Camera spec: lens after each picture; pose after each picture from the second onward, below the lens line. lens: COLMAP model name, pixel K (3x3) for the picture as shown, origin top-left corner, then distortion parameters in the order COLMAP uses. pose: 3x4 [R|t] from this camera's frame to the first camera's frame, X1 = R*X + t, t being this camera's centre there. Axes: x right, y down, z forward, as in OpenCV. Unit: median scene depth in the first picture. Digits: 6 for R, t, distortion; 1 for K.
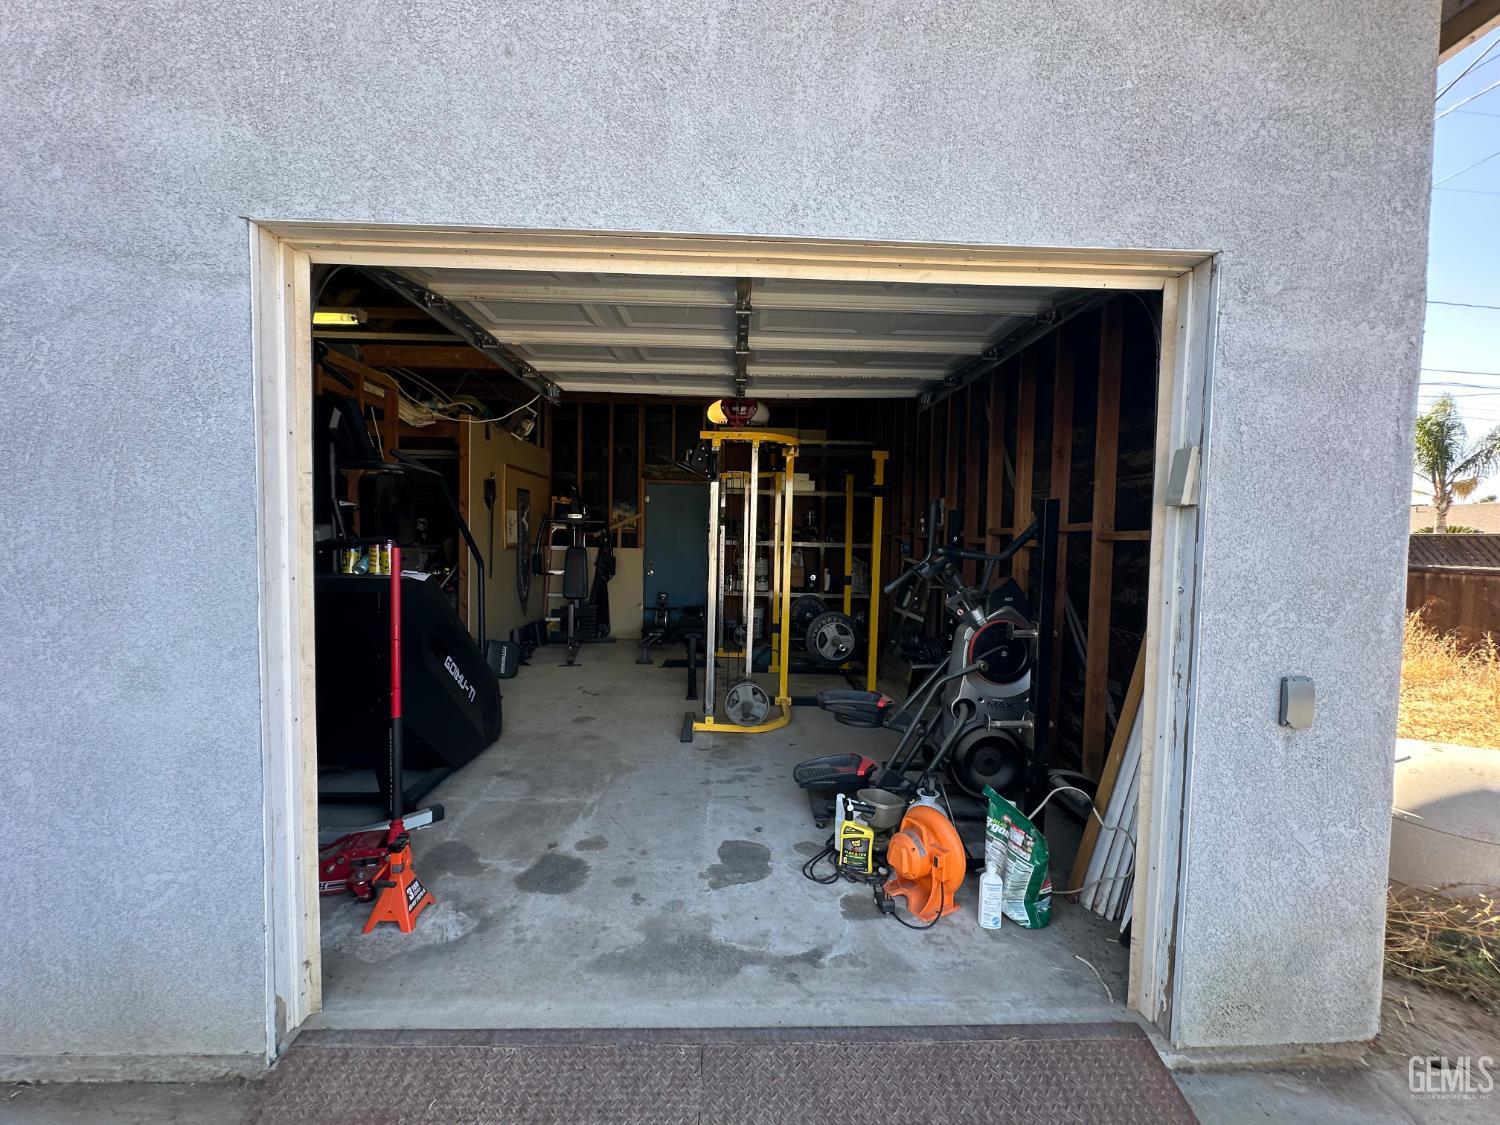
lens RADIAL K [[607.3, 0, 892.7], [0, 607.3, 568.6], [0, 0, 1]] dist [-0.002060, 0.000822]
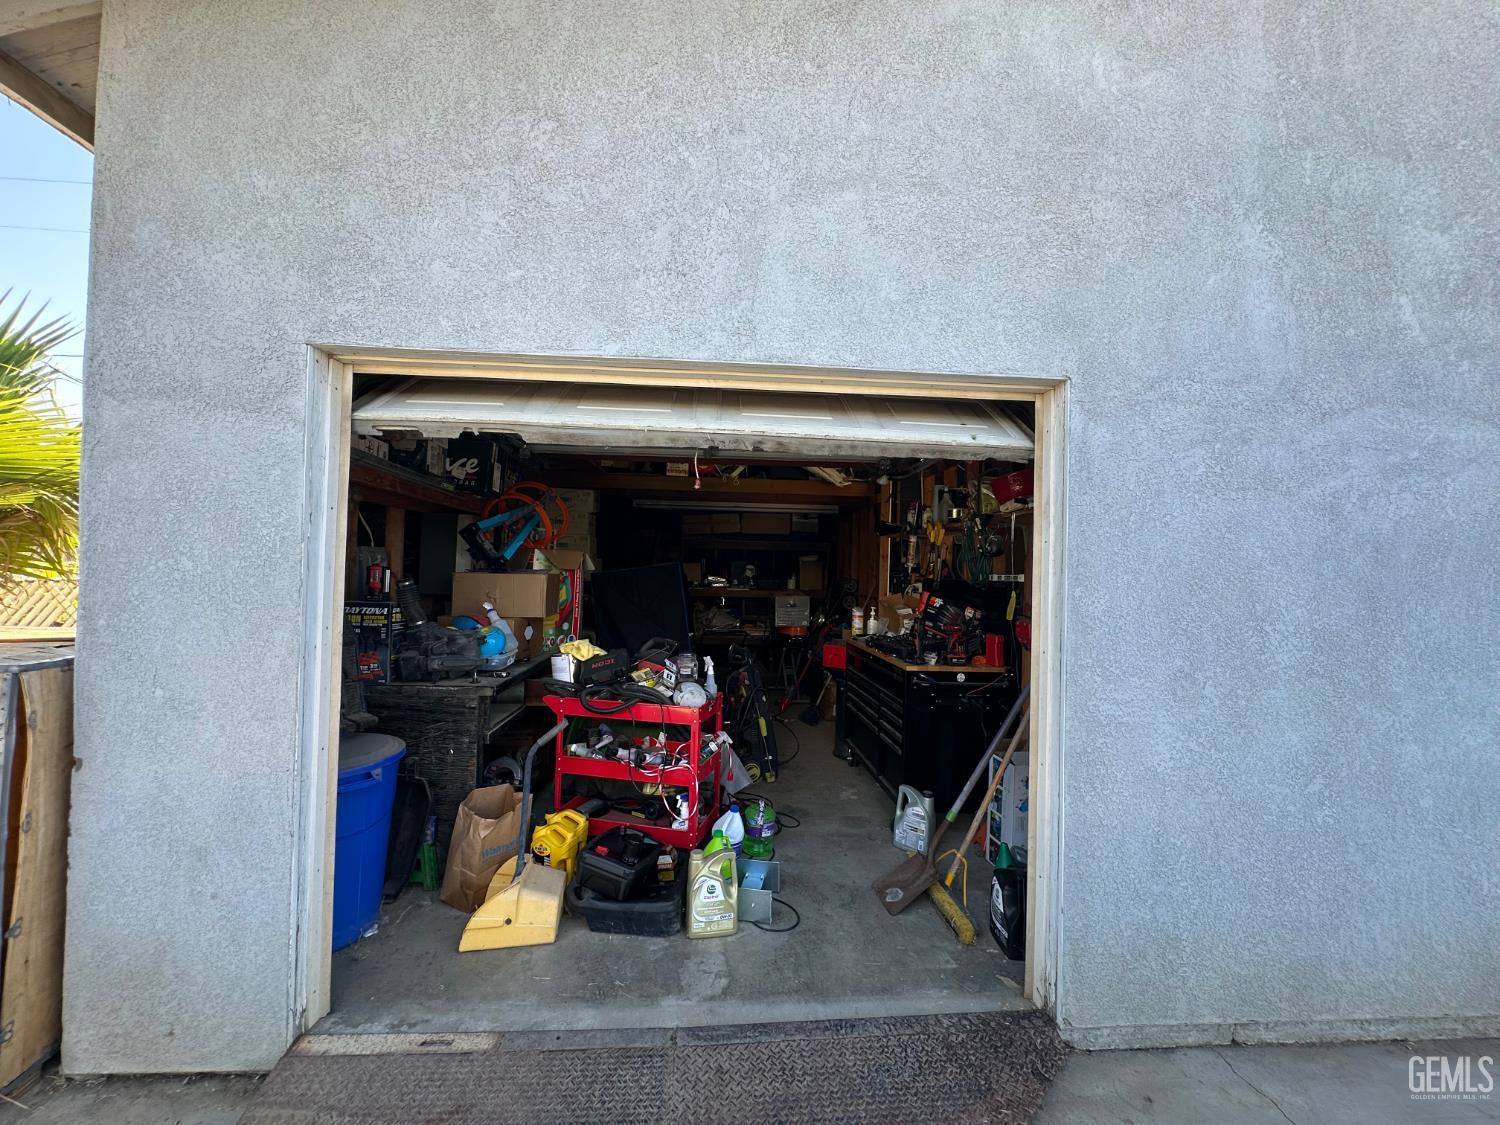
lens RADIAL K [[600.1, 0, 750.0], [0, 600.1, 562.5], [0, 0, 1]] dist [-0.000836, 0.000496]
pose [[0.998678, 0.005712, 0.051081, -2.899999], [-0.002883, 0.998466, -0.055287, -0.103237], [-0.051318, 0.055066, 0.997163, -0.271260]]
